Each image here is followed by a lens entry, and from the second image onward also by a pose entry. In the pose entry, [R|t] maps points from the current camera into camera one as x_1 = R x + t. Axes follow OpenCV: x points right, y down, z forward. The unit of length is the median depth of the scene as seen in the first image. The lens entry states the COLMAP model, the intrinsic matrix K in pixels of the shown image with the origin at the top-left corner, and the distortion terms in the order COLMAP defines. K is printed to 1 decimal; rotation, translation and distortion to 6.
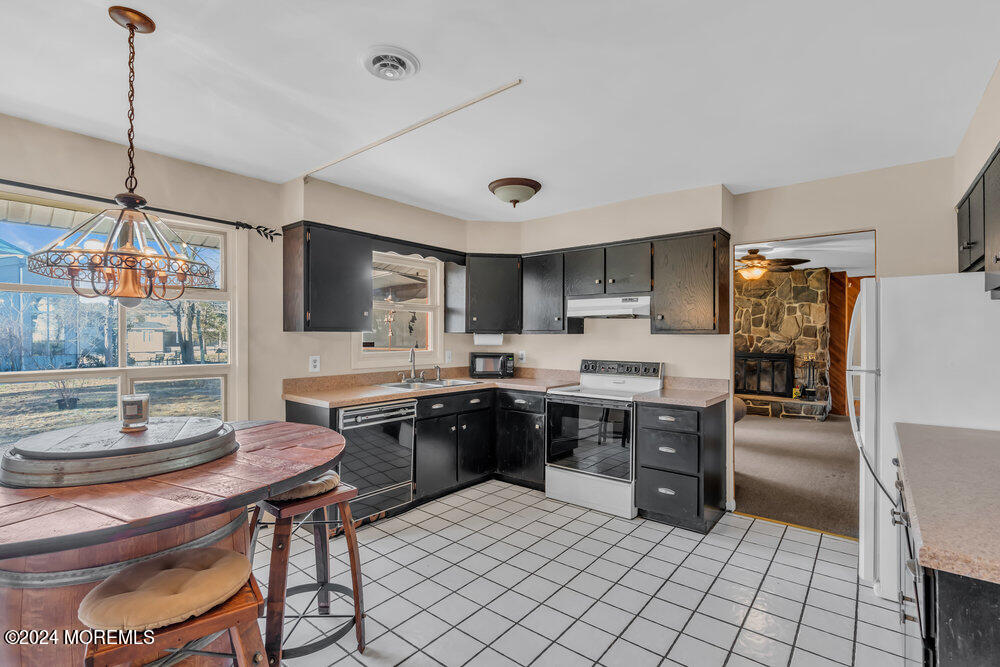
lens RADIAL K [[456.9, 0, 506.1], [0, 456.9, 335.3], [0, 0, 1]] dist [-0.002395, -0.000192]
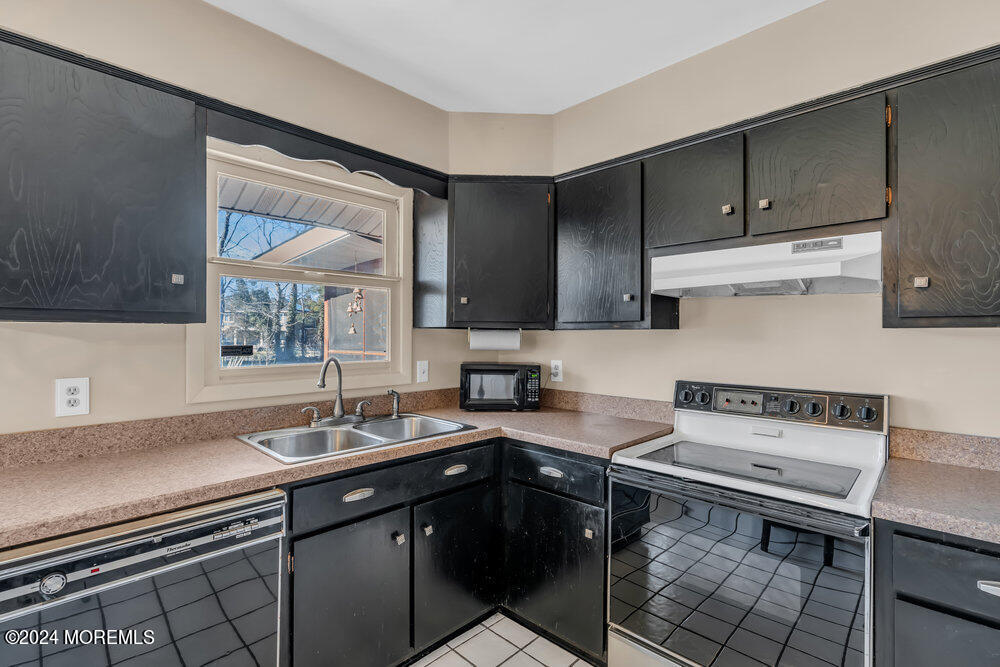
lens RADIAL K [[456.9, 0, 506.1], [0, 456.9, 335.3], [0, 0, 1]] dist [-0.002395, -0.000192]
pose [[0.997168, 0.000561, -0.075205, 0.018896], [-0.000405, 0.999998, 0.002093, 0.002915], [0.075206, -0.002057, 0.997166, 0.504428]]
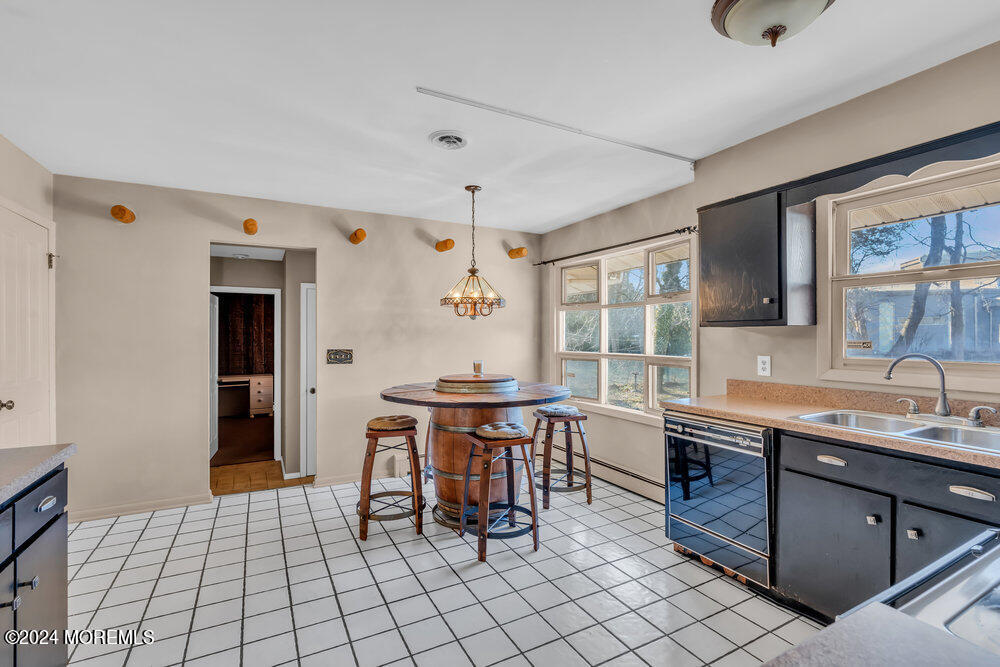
lens RADIAL K [[449.8, 0, 500.0], [0, 449.8, 333.5], [0, 0, 1]] dist [0.000781, 0.000215]
pose [[-0.382894, -0.000420, -0.923792, 0.426586], [0.003302, 0.999993, -0.001823, 0.003671], [0.923786, -0.003749, -0.382890, 0.731540]]
